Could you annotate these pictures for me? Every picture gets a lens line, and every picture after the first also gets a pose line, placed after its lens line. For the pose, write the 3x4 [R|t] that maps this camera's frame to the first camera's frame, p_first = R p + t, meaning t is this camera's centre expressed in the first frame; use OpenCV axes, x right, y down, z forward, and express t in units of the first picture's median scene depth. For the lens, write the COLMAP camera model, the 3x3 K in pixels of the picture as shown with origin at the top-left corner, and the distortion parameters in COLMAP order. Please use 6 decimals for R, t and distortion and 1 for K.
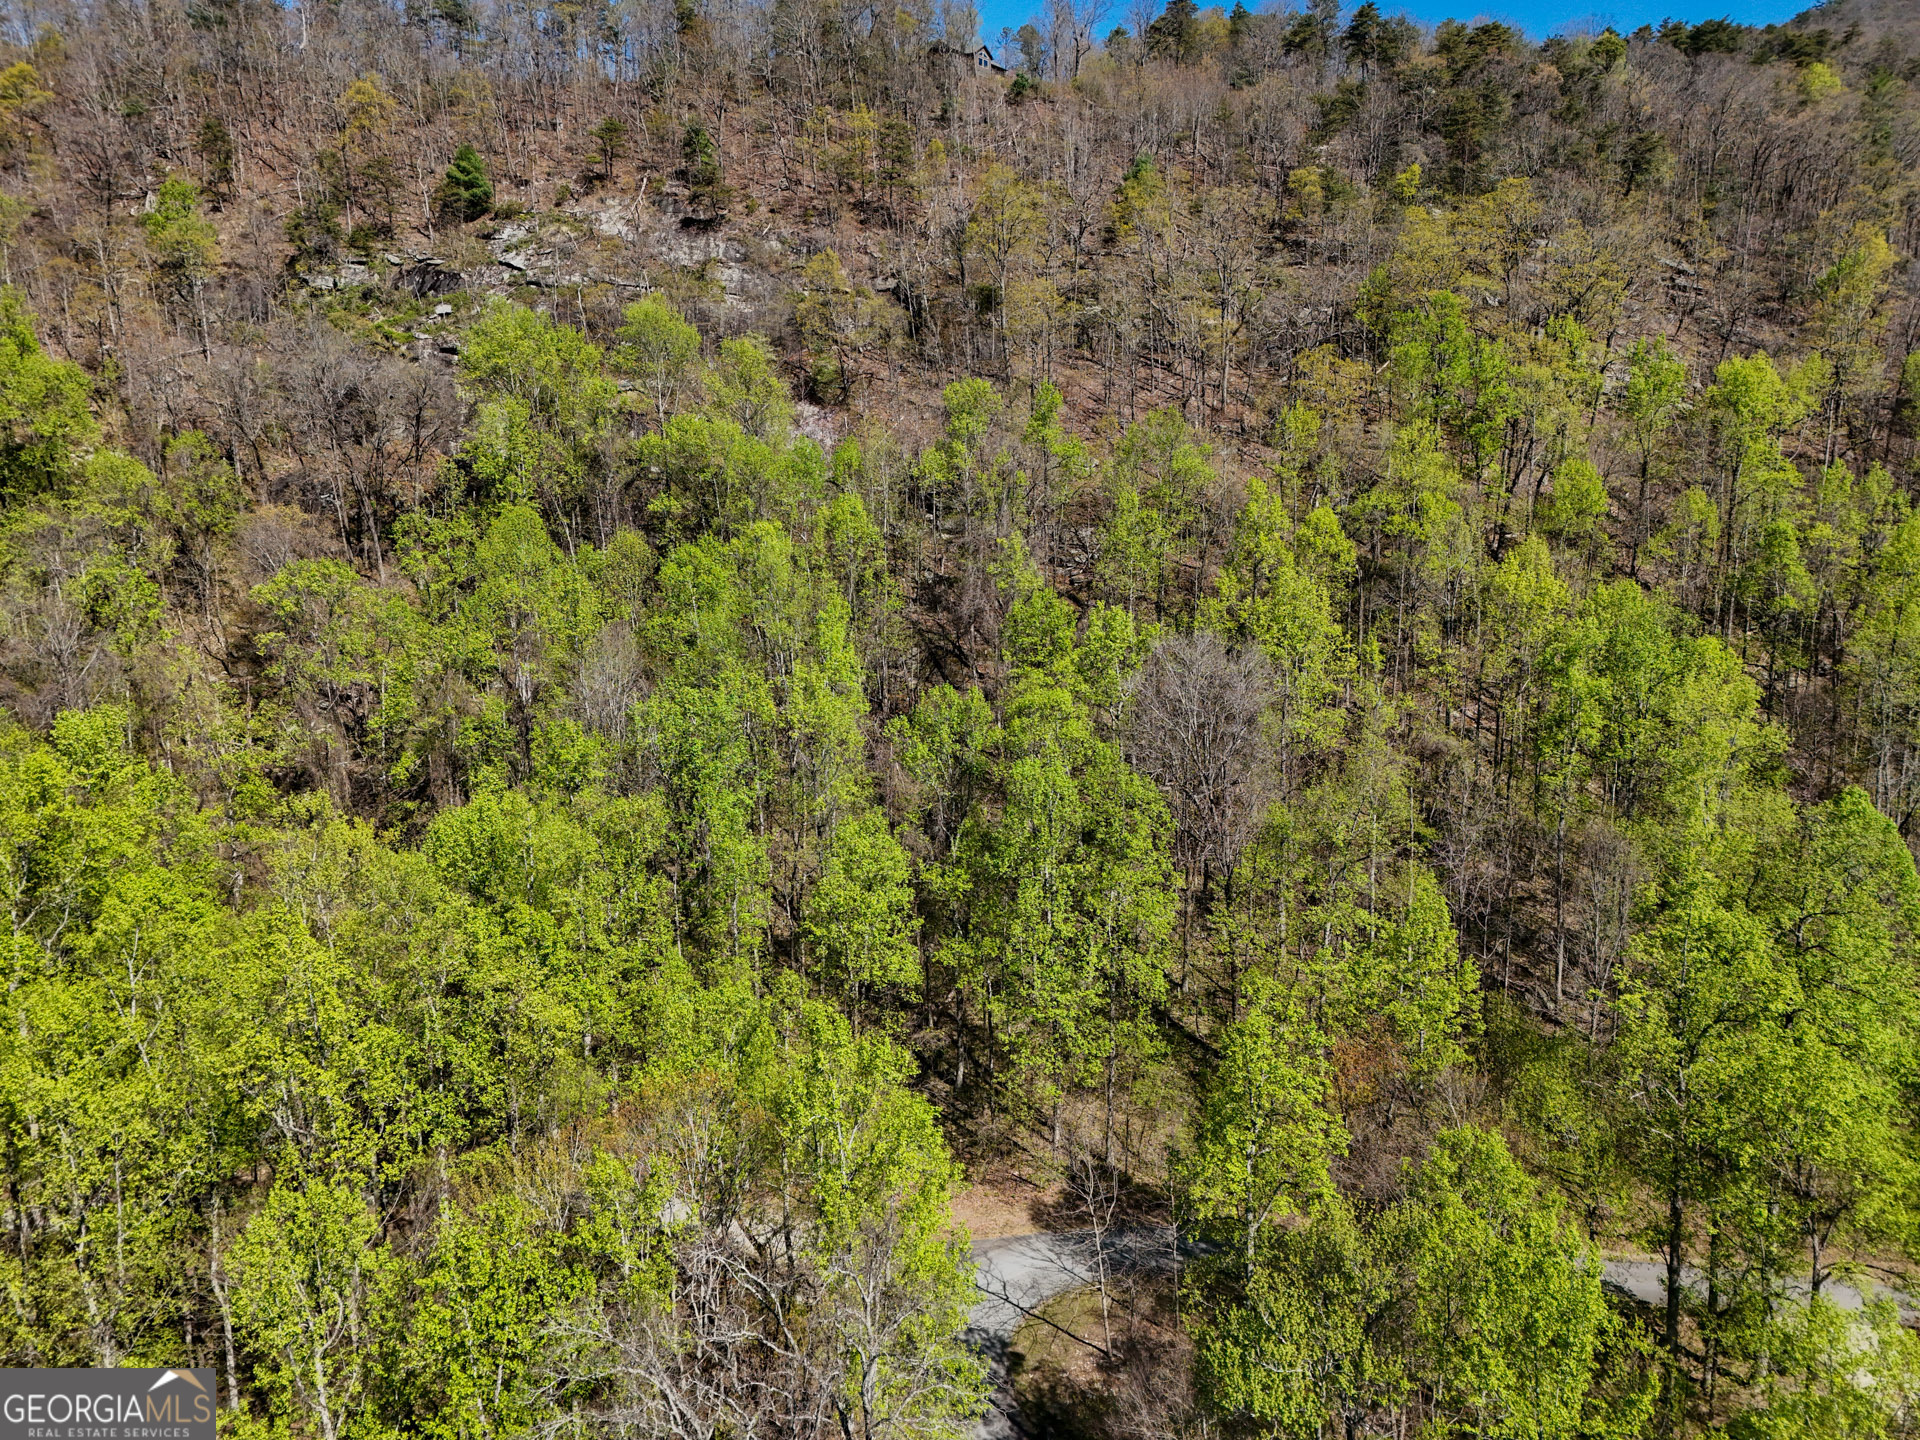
lens RADIAL K [[1424.4, 0, 961.5], [0, 1424.4, 722.4], [0, 0, 1]] dist [0.080549, -0.073088]
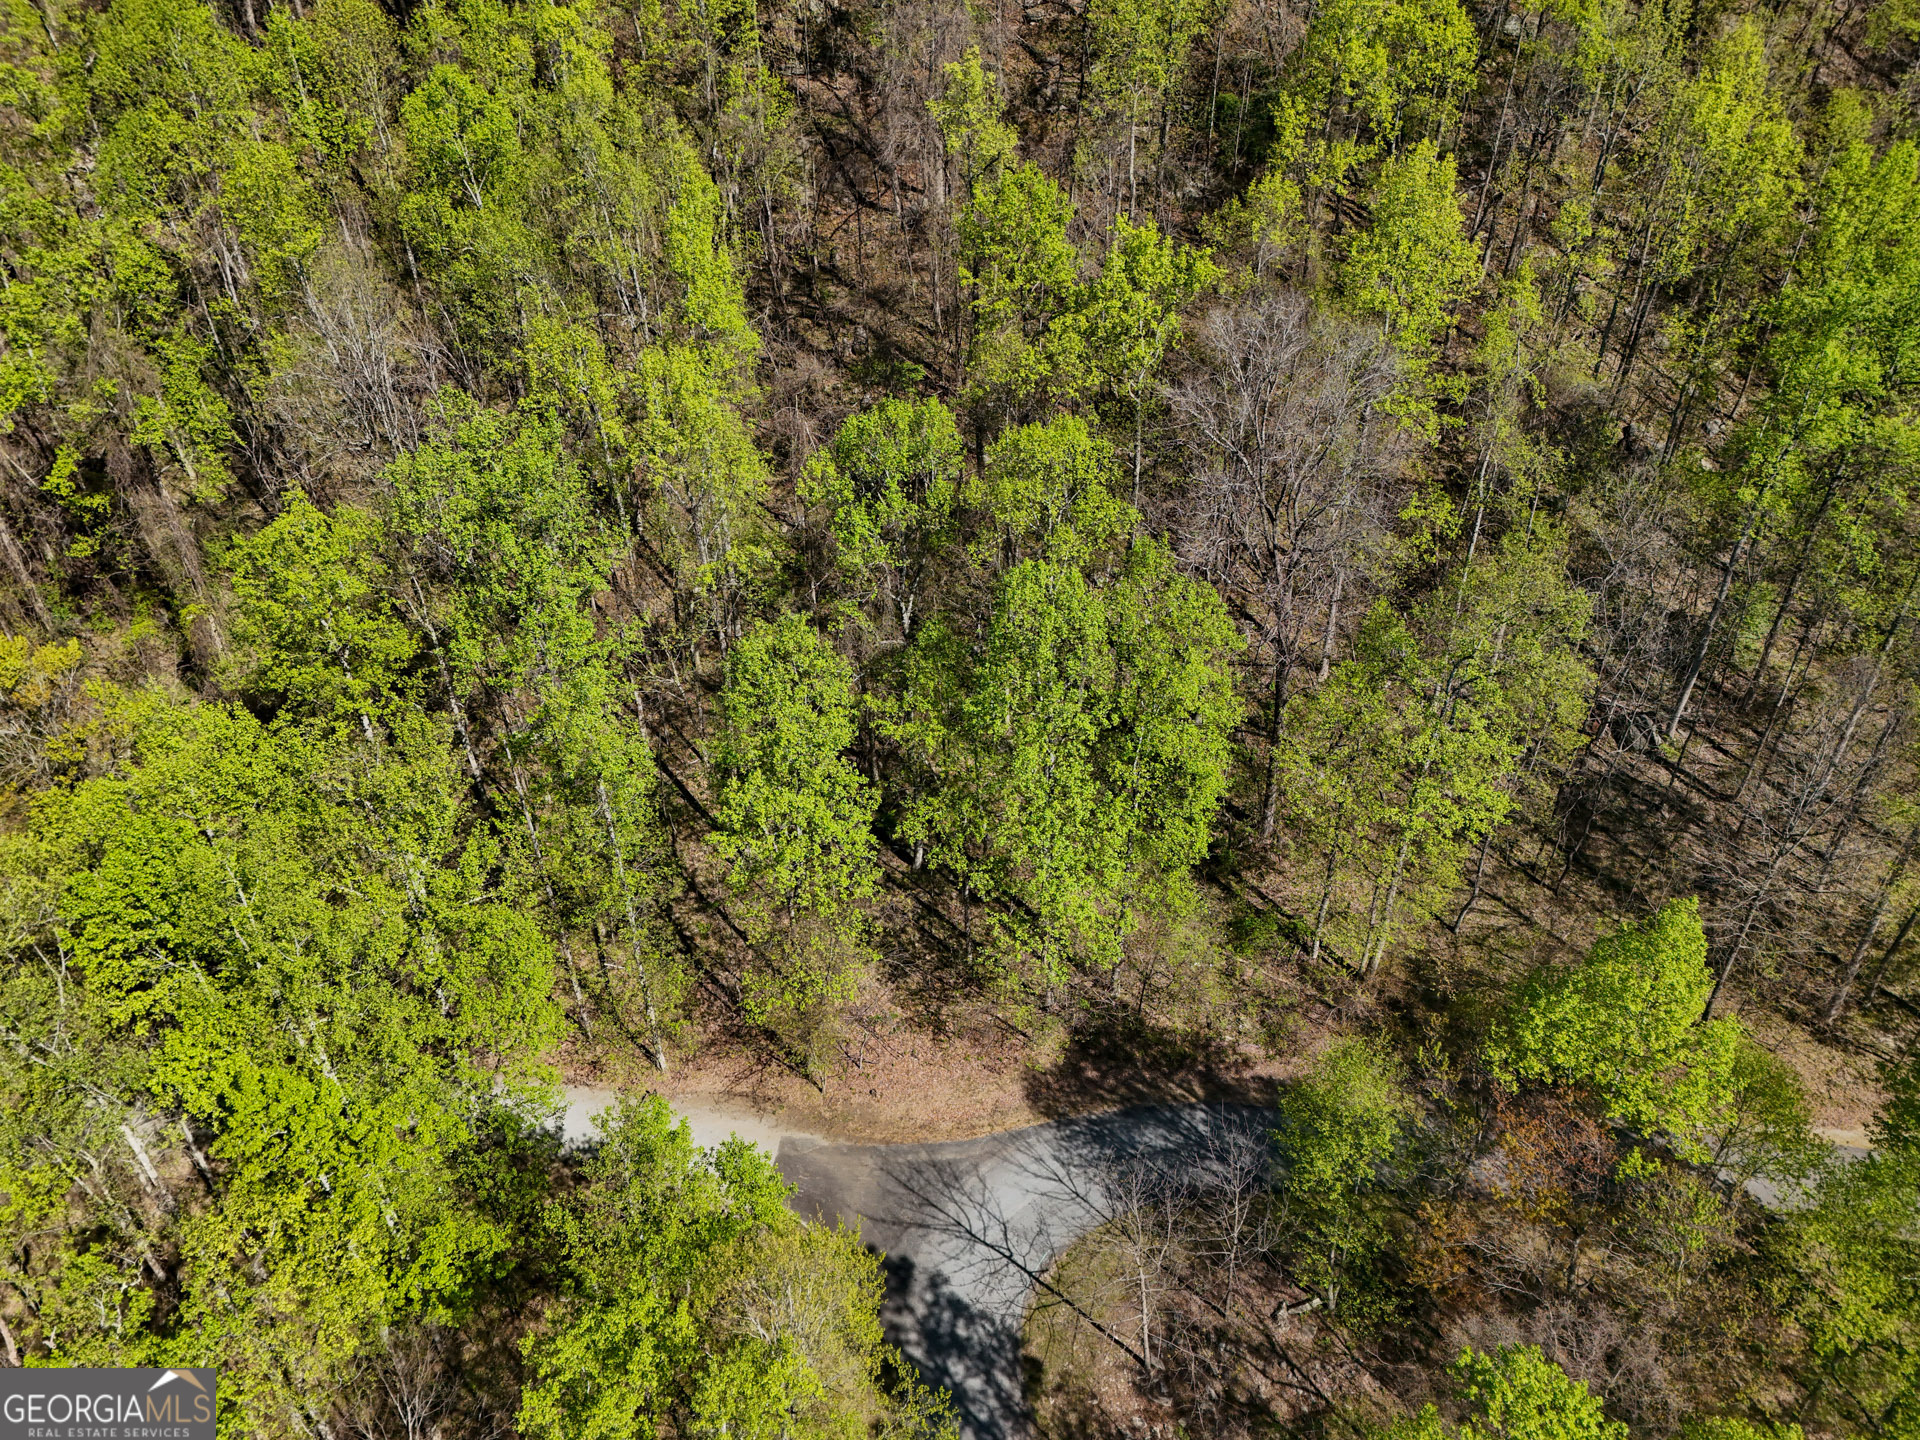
lens RADIAL K [[1424.4, 0, 961.5], [0, 1424.4, 722.4], [0, 0, 1]] dist [0.080549, -0.073088]
pose [[0.996250, -0.049425, 0.071022, -0.035406], [0.009991, 0.881024, 0.472966, -0.225135], [-0.085948, -0.470482, 0.878214, 0.397492]]
